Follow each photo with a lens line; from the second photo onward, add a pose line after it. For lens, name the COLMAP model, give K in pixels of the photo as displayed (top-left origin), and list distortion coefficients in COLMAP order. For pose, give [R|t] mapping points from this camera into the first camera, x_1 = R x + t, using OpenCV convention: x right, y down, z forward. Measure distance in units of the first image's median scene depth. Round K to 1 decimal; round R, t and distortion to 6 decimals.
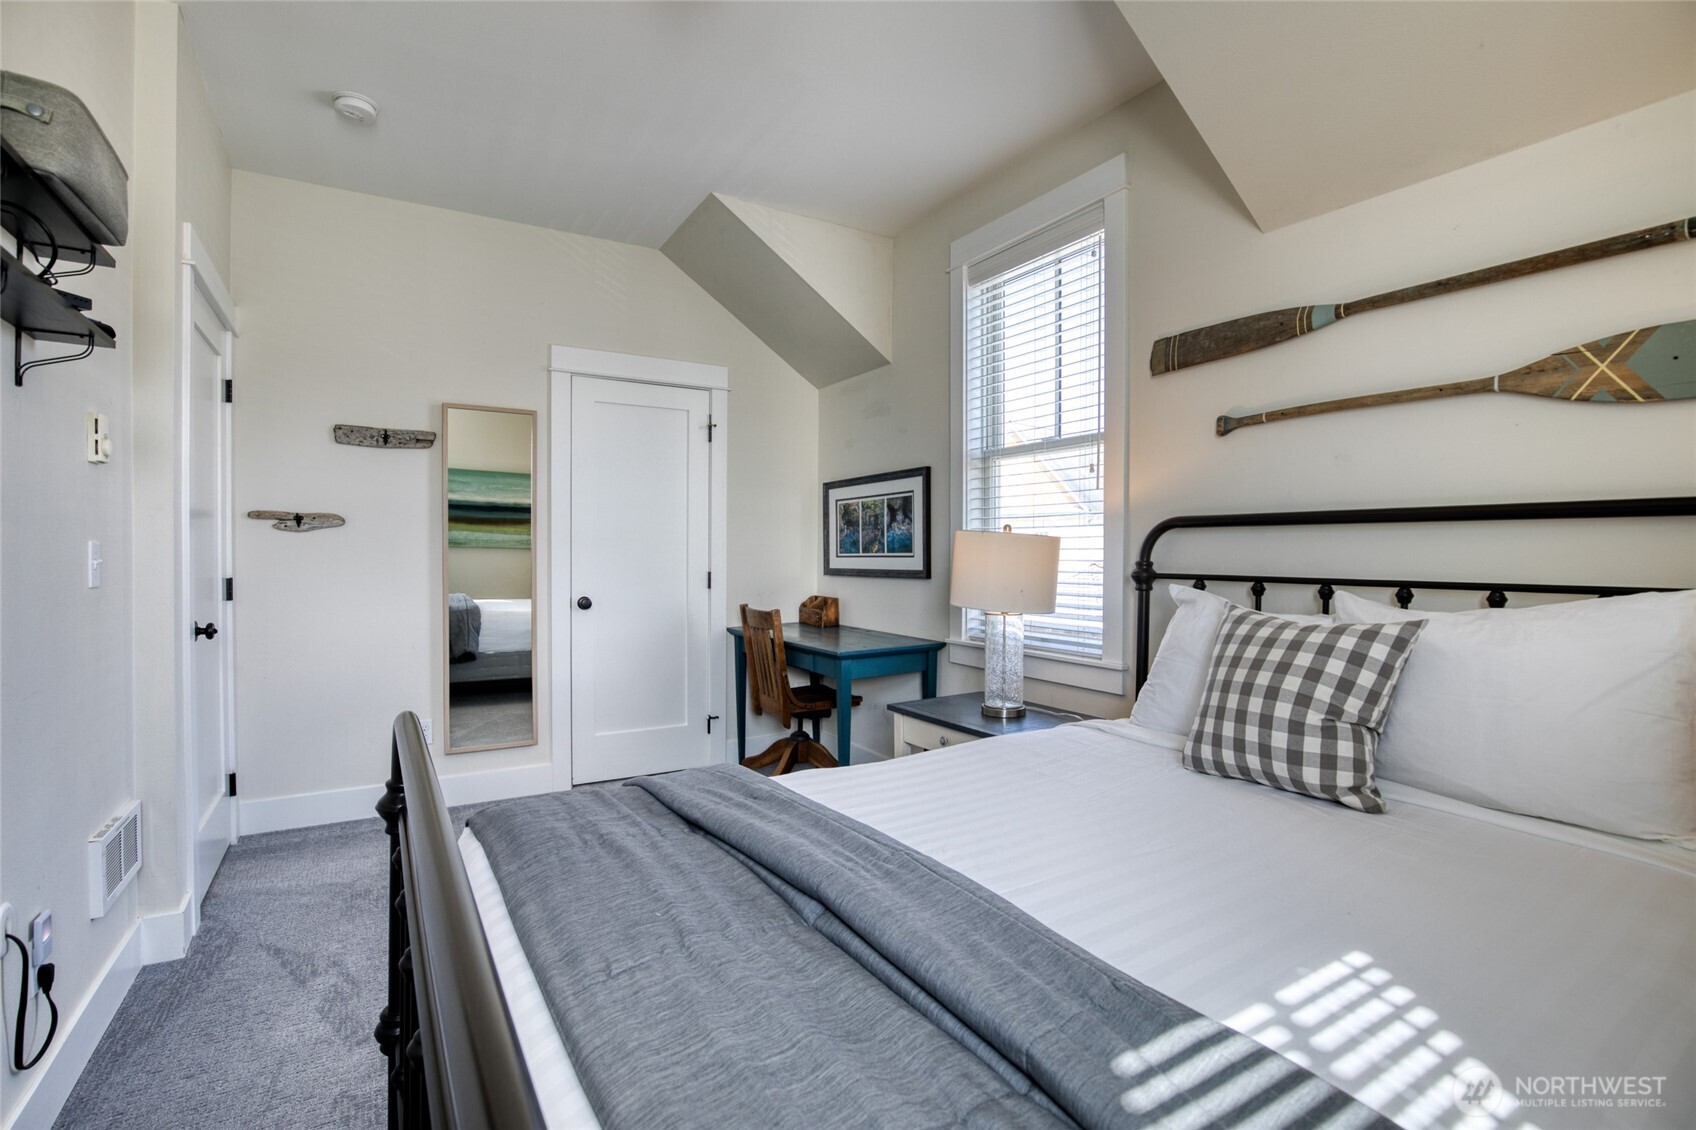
lens RADIAL K [[803.3, 0, 850.7], [0, 803.3, 562.4], [0, 0, 1]] dist [-0.038145, 0.008388]
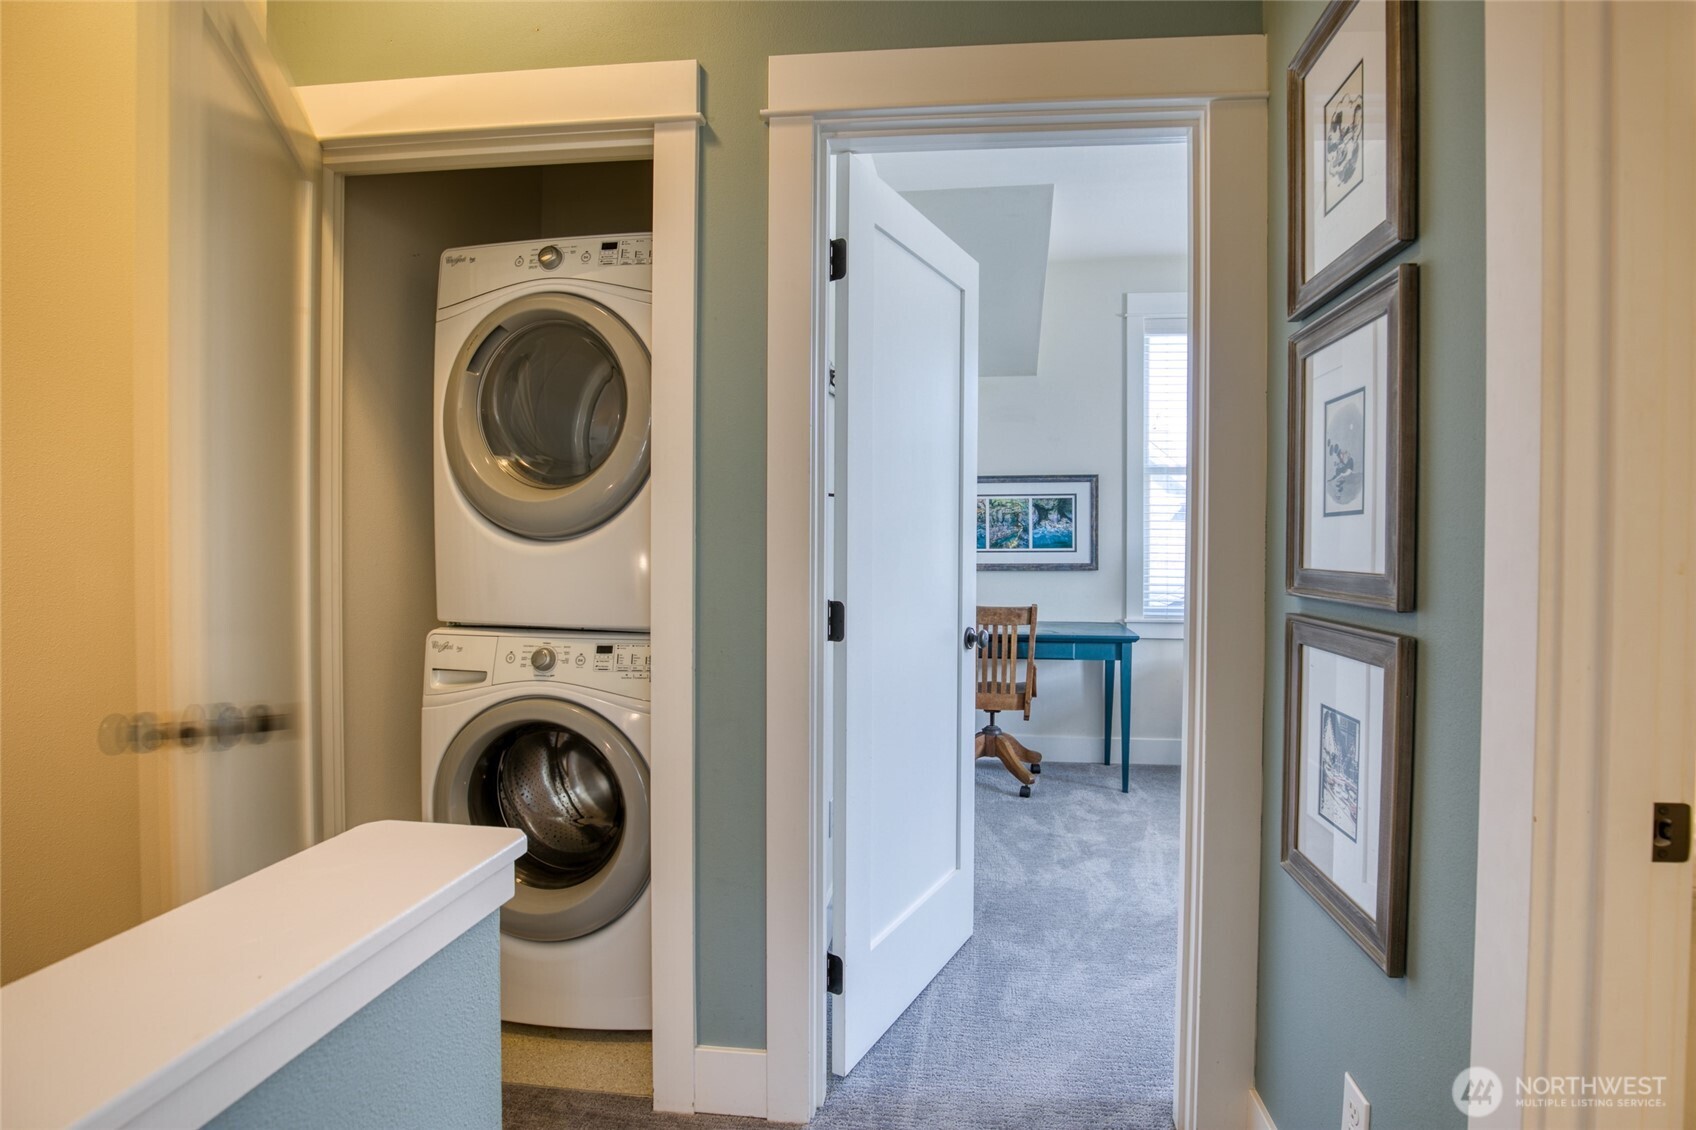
lens RADIAL K [[803.3, 0, 847.3], [0, 803.3, 563.0], [0, 0, 1]] dist [-0.038145, 0.008388]
pose [[0.592484, -0.018083, 0.805379, -1.012458], [0.012256, 0.999835, 0.013433, -0.009374], [-0.805489, 0.001911, 0.592608, 0.565653]]
